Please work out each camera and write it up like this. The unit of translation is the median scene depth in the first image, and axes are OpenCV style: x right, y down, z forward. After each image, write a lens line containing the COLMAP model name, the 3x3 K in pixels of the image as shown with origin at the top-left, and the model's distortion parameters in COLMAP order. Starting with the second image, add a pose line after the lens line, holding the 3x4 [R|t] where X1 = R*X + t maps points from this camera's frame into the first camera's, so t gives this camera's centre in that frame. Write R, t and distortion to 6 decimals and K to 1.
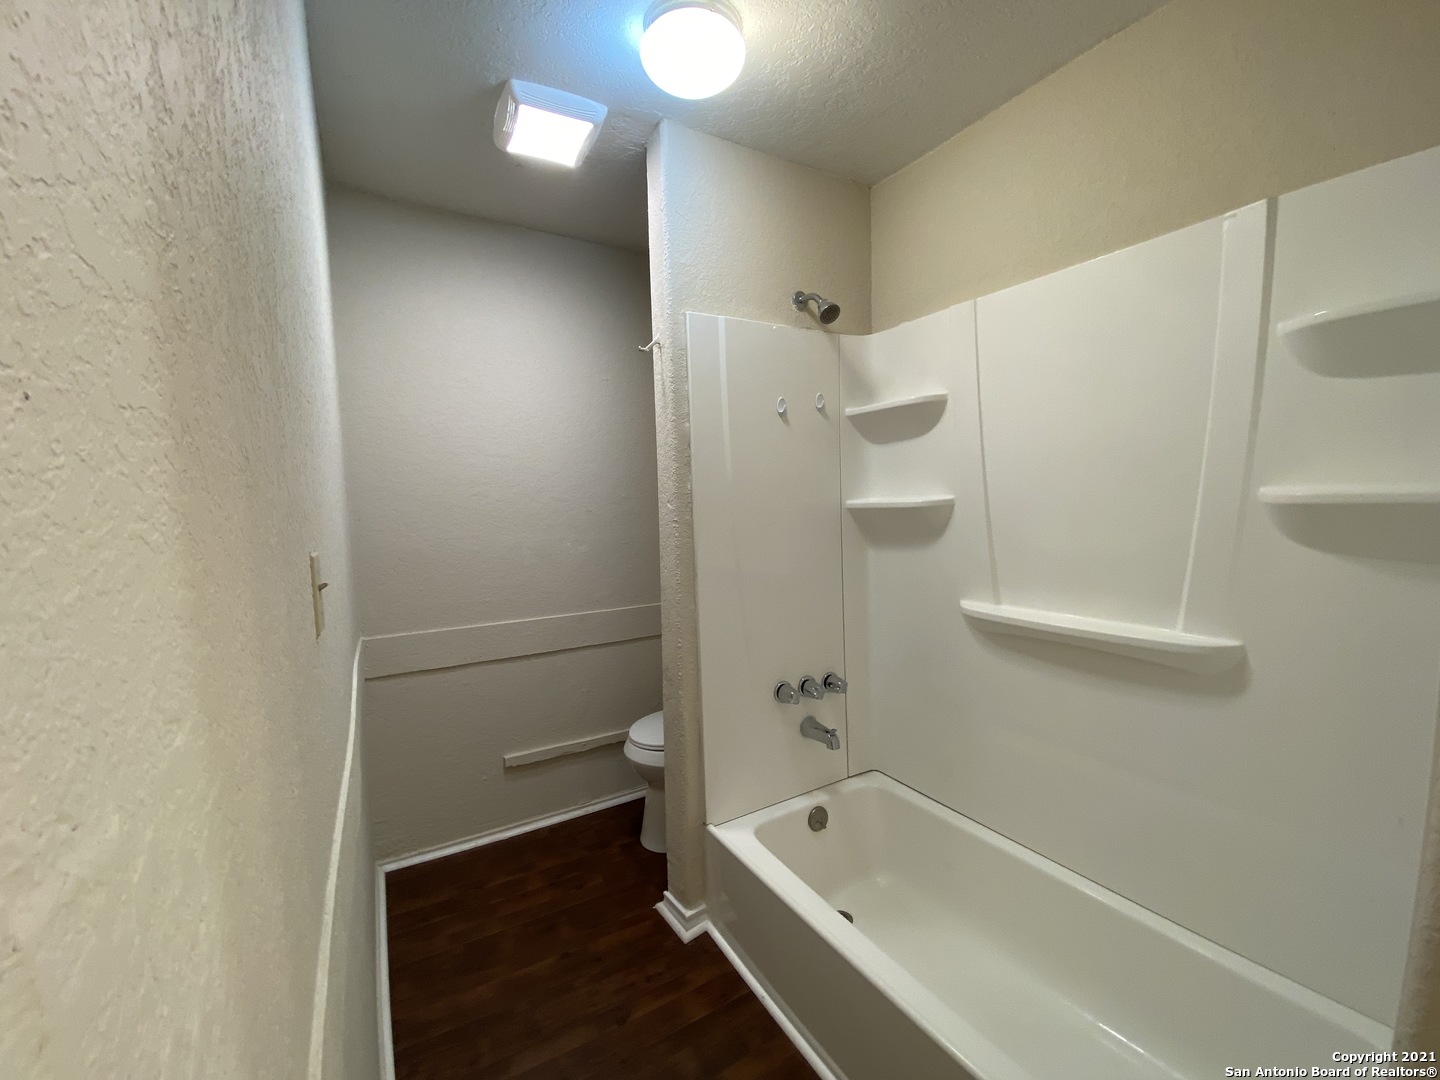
lens RADIAL K [[585.1, 0, 715.7], [0, 585.1, 540.8], [0, 0, 1]] dist [0.033569, -0.026874]
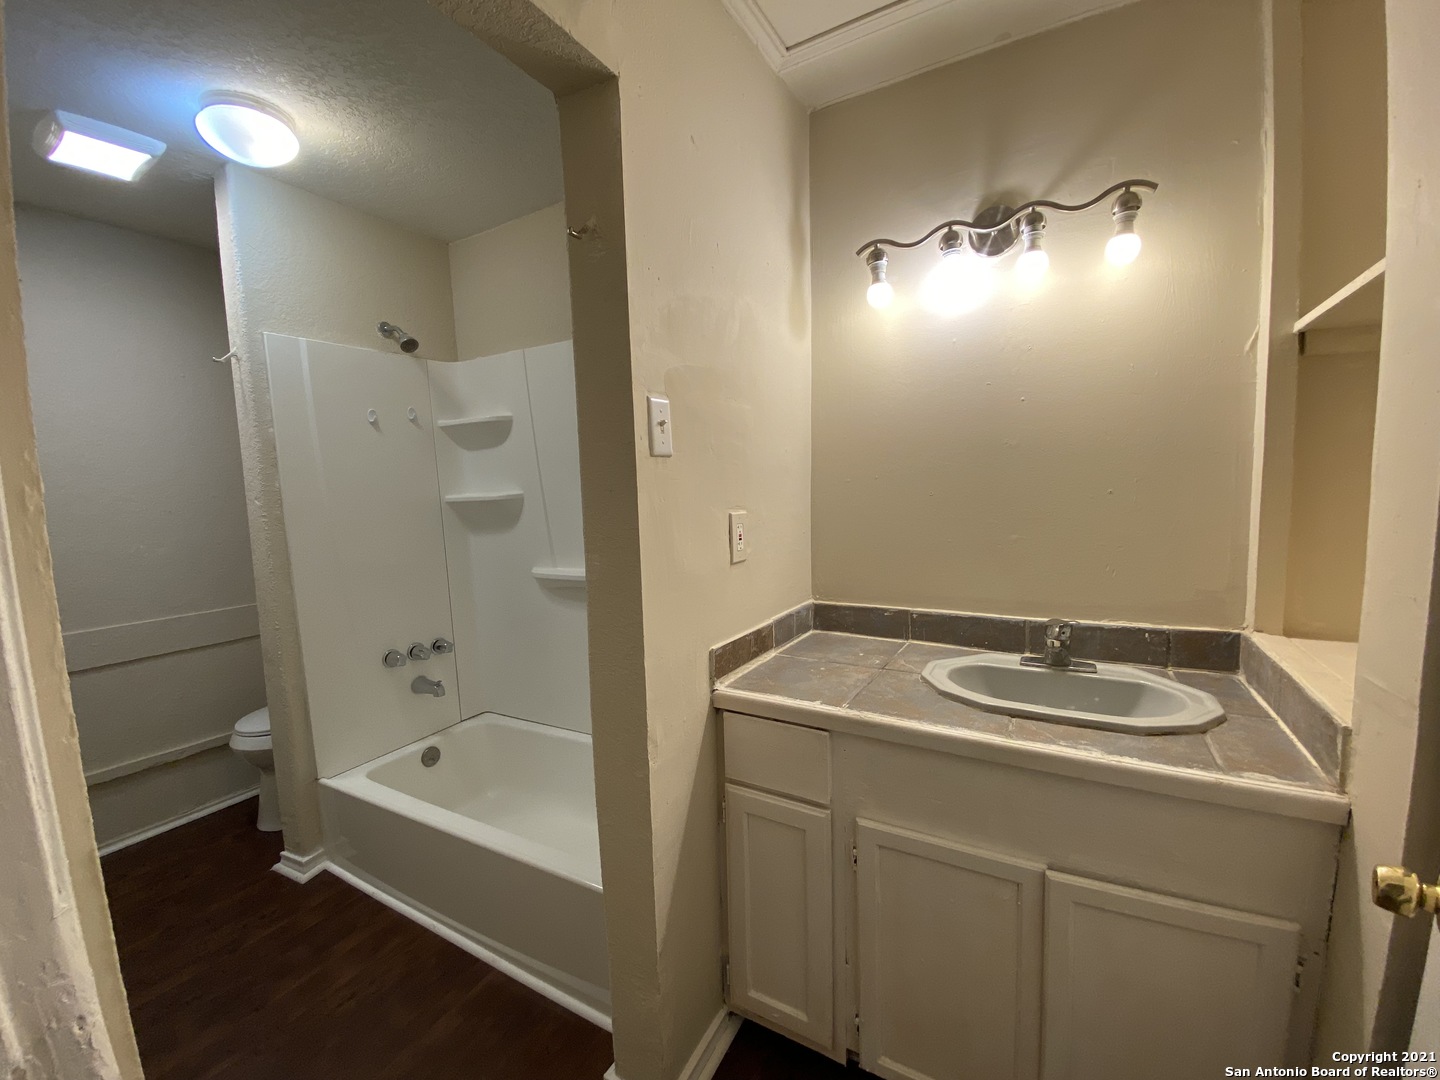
lens RADIAL K [[586.3, 0, 719.2], [0, 586.3, 542.5], [0, 0, 1]] dist [0.007998, -0.014926]
pose [[0.866061, -0.053425, 0.497076, 0.116605], [0.049475, 0.998552, 0.021122, 0.033742], [-0.497485, 0.006300, 0.867450, -0.377441]]
